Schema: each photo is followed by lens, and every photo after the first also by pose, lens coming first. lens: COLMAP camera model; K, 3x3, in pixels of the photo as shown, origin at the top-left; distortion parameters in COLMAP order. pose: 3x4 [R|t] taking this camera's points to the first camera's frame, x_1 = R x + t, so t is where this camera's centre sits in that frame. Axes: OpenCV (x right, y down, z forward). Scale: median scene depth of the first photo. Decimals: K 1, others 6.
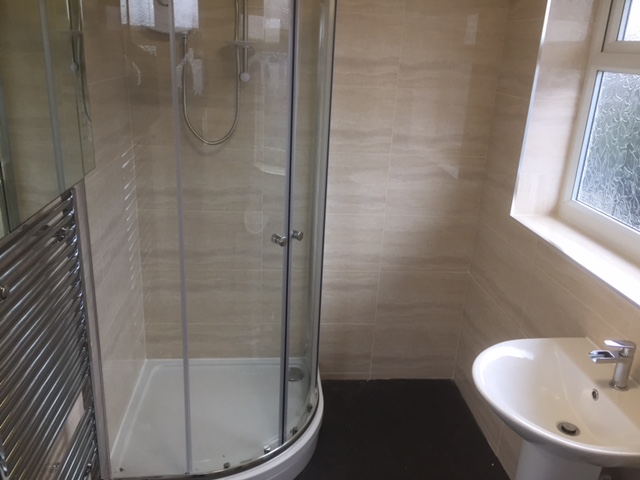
lens RADIAL K [[550.4, 0, 320.0], [0, 550.4, 240.0], [0, 0, 1]] dist [0.108192, -0.152864]
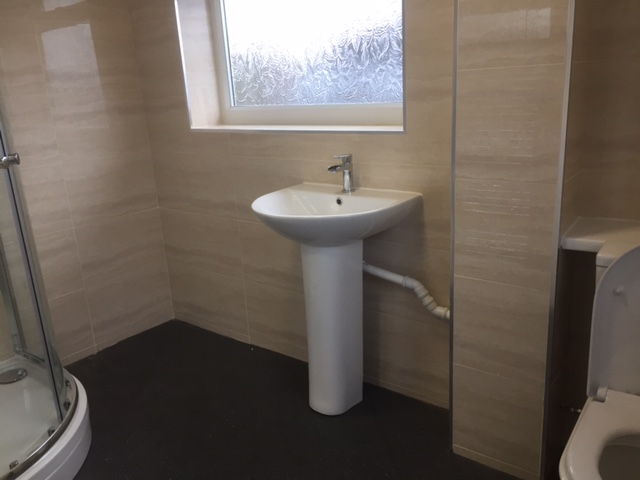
lens RADIAL K [[550.4, 0, 320.0], [0, 550.4, 240.0], [0, 0, 1]] dist [0.108192, -0.152864]
pose [[0.678721, -0.279345, 0.679194, -0.256524], [0.326903, 0.943074, 0.061202, 0.158323], [-0.657626, 0.180491, 0.731403, 0.066363]]
